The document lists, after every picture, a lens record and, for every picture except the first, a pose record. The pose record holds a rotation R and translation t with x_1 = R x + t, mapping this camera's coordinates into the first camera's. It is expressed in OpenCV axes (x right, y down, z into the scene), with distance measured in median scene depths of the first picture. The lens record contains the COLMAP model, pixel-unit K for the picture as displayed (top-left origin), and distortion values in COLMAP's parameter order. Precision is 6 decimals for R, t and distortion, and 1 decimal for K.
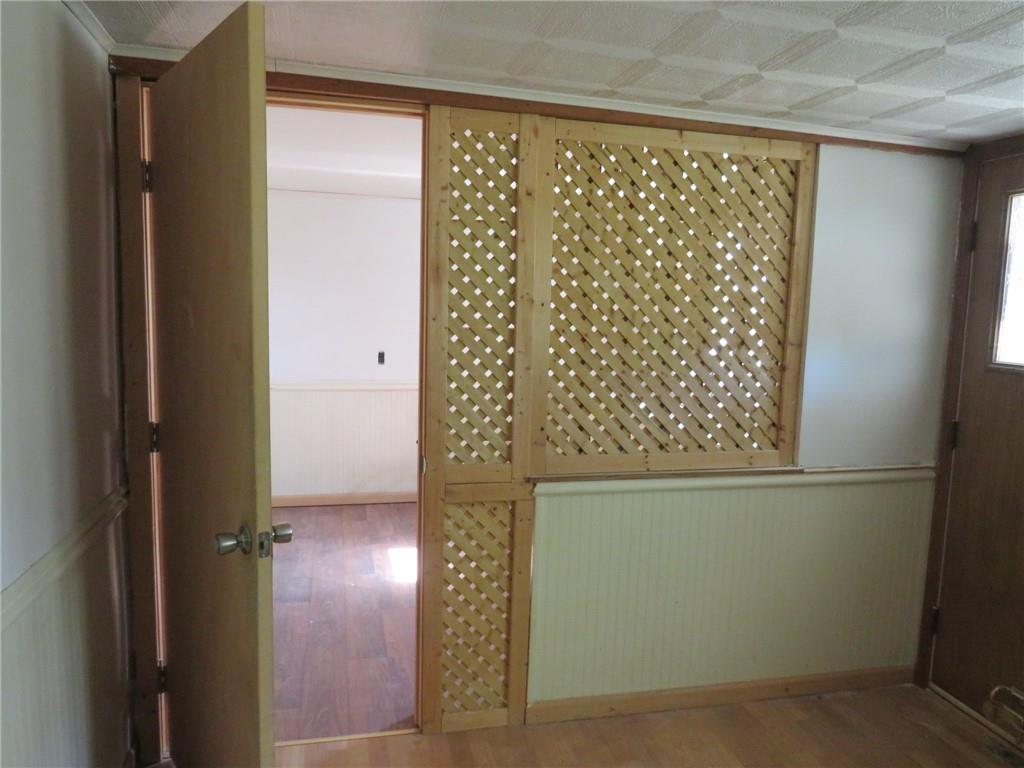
lens RADIAL K [[717.6, 0, 513.1], [0, 717.6, 388.3], [0, 0, 1]] dist [-0.031849, 0.008043]
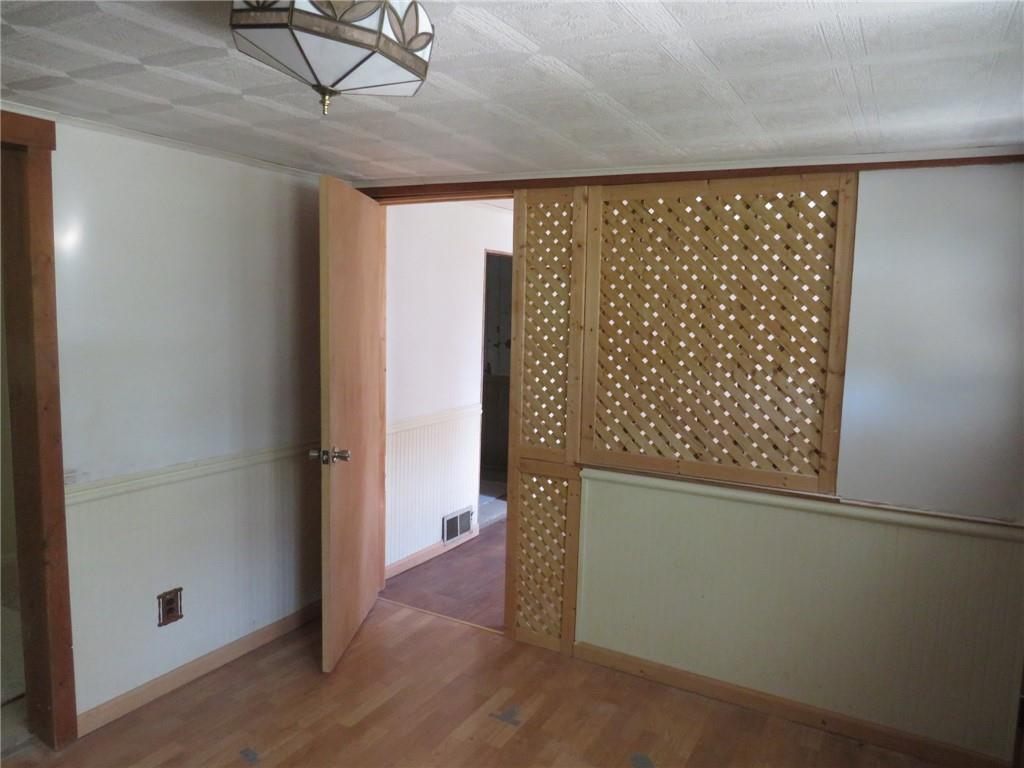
lens RADIAL K [[717.6, 0, 509.6], [0, 717.6, 388.1], [0, 0, 1]] dist [-0.031849, 0.008043]
pose [[0.733273, 0.068951, -0.676430, 0.771475], [-0.080435, 0.996656, 0.014399, -0.018494], [0.675160, 0.043850, 0.736367, -0.042744]]
